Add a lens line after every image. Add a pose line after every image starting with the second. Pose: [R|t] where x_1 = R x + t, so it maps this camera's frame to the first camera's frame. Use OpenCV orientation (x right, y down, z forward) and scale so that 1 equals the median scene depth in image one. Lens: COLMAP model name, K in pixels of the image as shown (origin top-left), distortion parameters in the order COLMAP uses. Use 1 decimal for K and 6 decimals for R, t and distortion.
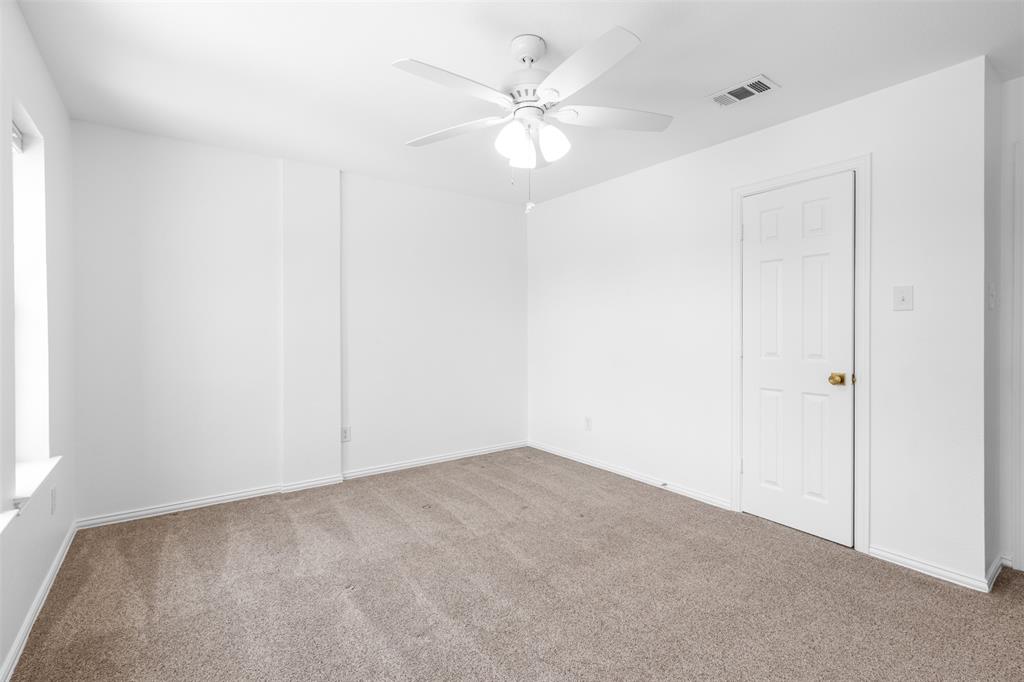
lens RADIAL K [[464.7, 0, 513.2], [0, 464.7, 339.7], [0, 0, 1]] dist [-0.000389, -0.000116]
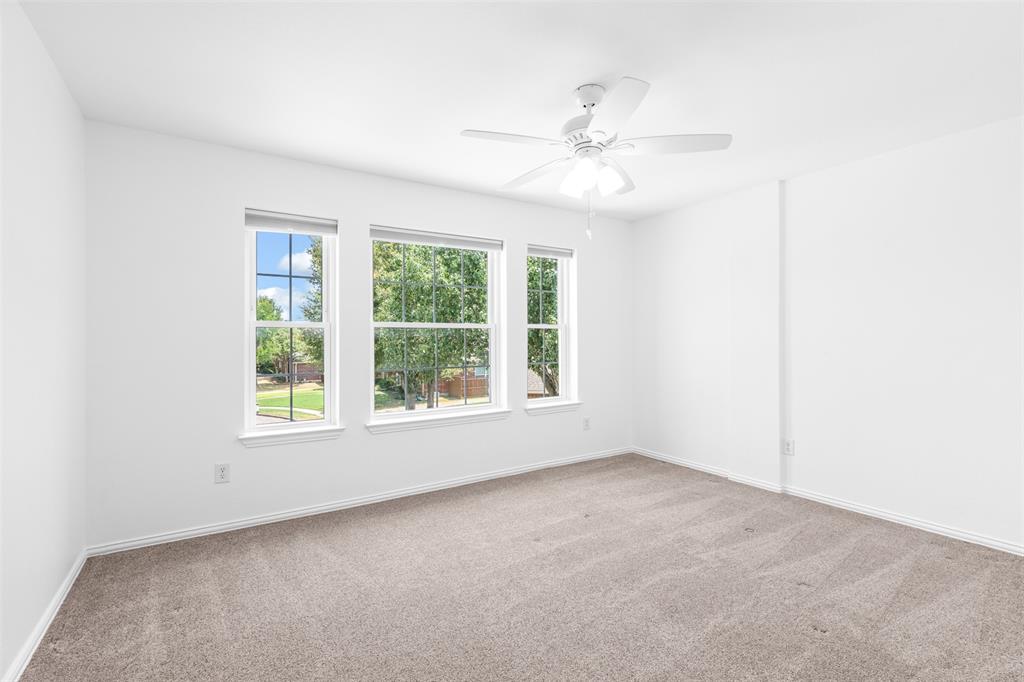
lens RADIAL K [[464.7, 0, 513.2], [0, 464.7, 339.1], [0, 0, 1]] dist [-0.000389, -0.000116]
pose [[-0.068125, -0.002729, -0.997673, 0.768972], [-0.012222, 0.999924, -0.001901, -0.015884], [0.997602, 0.012064, -0.068153, 0.577144]]
